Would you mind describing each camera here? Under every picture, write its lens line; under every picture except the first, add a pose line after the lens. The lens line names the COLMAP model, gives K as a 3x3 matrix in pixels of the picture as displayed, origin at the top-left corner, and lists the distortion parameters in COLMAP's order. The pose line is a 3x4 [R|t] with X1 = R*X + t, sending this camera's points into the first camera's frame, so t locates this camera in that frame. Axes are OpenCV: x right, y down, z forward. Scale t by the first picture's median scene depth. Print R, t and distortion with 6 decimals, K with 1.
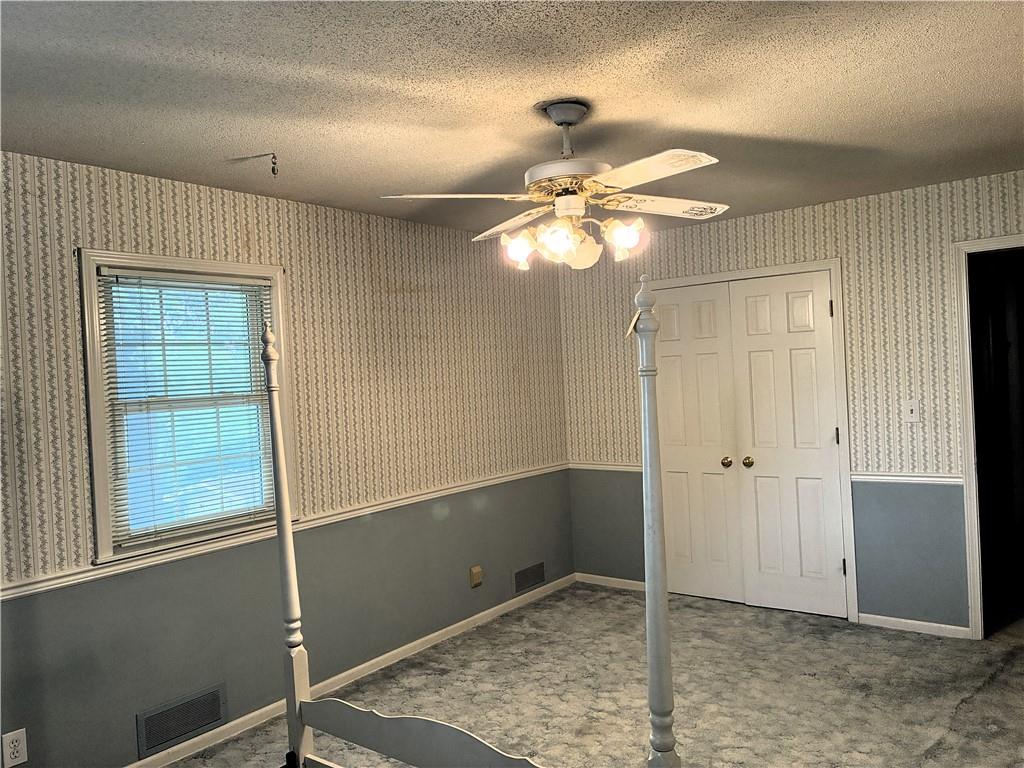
lens RADIAL K [[759.5, 0, 512.0], [0, 759.5, 384.0], [0, 0, 1]] dist [0.061988, -0.096065]
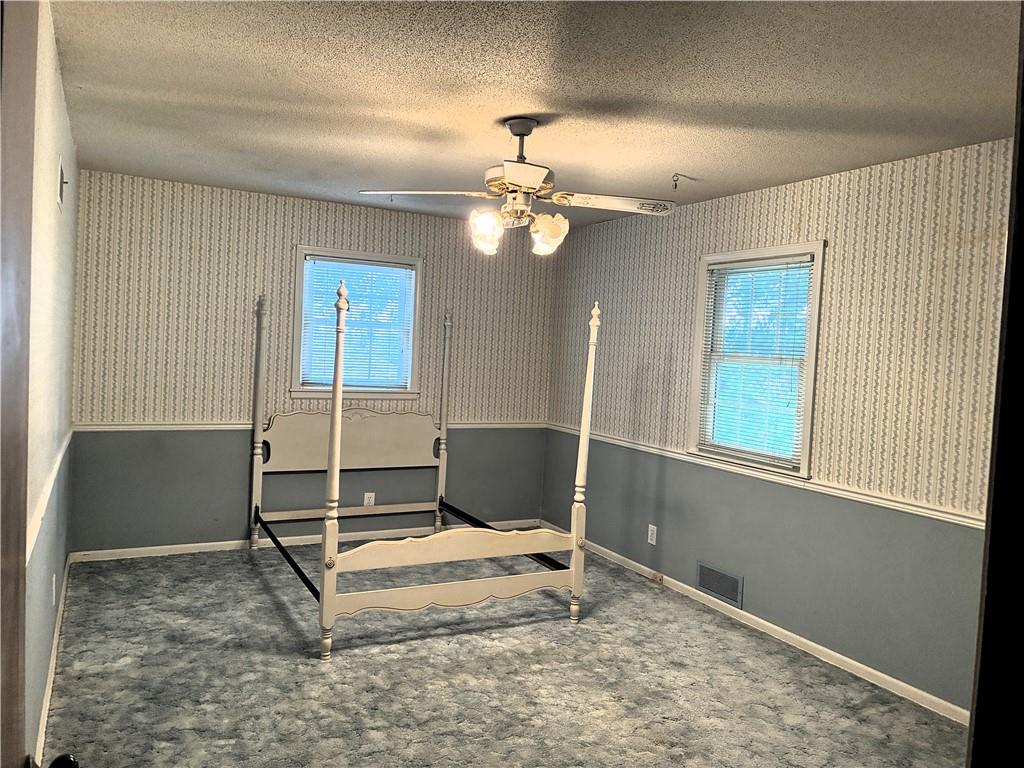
lens RADIAL K [[759.5, 0, 512.0], [0, 759.5, 384.0], [0, 0, 1]] dist [0.061988, -0.096065]
pose [[-0.410152, 0.080675, -0.908442, 0.896172], [-0.037486, 0.993747, 0.105175, -0.053595], [0.911247, 0.077191, -0.404563, 1.105058]]
